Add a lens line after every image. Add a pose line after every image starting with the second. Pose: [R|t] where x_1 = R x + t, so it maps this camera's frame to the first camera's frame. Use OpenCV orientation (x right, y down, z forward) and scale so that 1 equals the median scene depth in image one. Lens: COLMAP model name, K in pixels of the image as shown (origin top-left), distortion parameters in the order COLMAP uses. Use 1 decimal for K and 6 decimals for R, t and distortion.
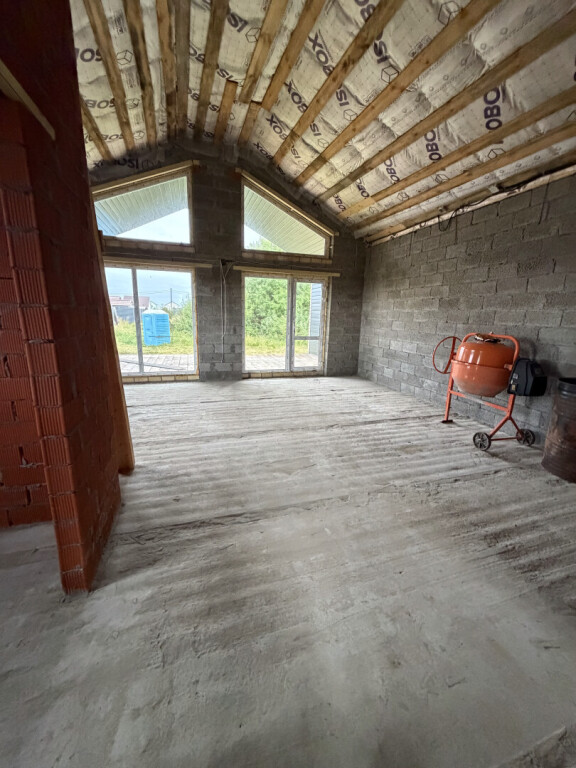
lens RADIAL K [[304.7, 0, 287.4], [0, 304.7, 381.7], [0, 0, 1]] dist [0.000594, -0.000312]
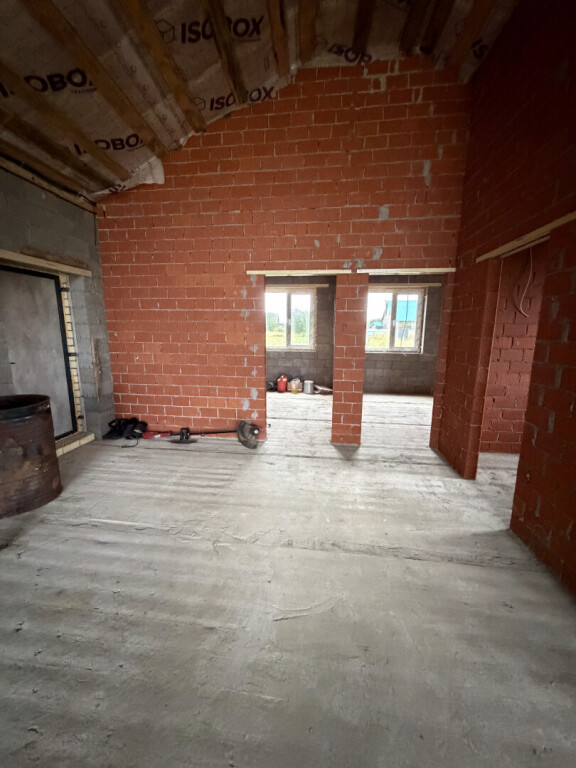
lens RADIAL K [[304.7, 0, 286.1], [0, 304.7, 381.9], [0, 0, 1]] dist [0.000594, -0.000312]
pose [[-0.907645, -0.100898, 0.407432, -0.053984], [0.062779, 0.927127, 0.369451, -0.164249], [-0.415018, 0.360908, -0.835168, 0.676562]]
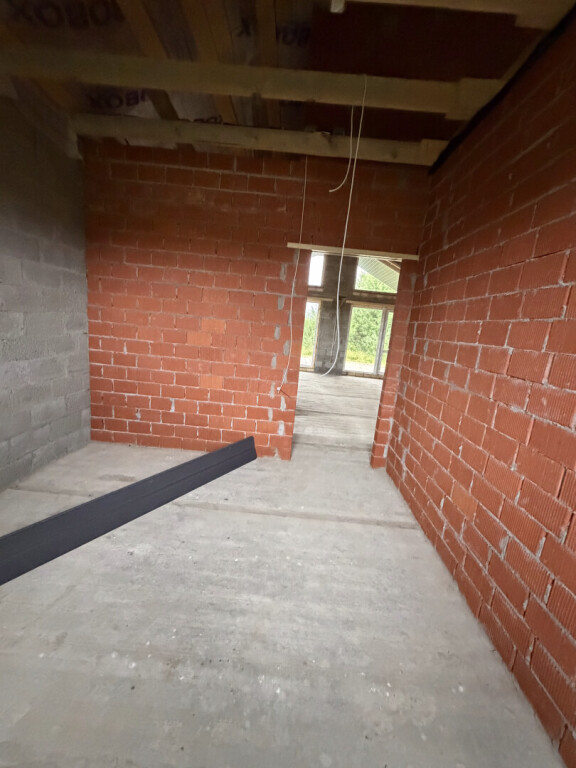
lens RADIAL K [[304.7, 0, 290.2], [0, 304.7, 384.1], [0, 0, 1]] dist [0.000594, -0.000312]
pose [[0.945821, 0.126361, -0.299092, 0.074093], [-0.139653, 0.989924, -0.023401, 0.121794], [0.293122, 0.063903, 0.953937, -0.559453]]
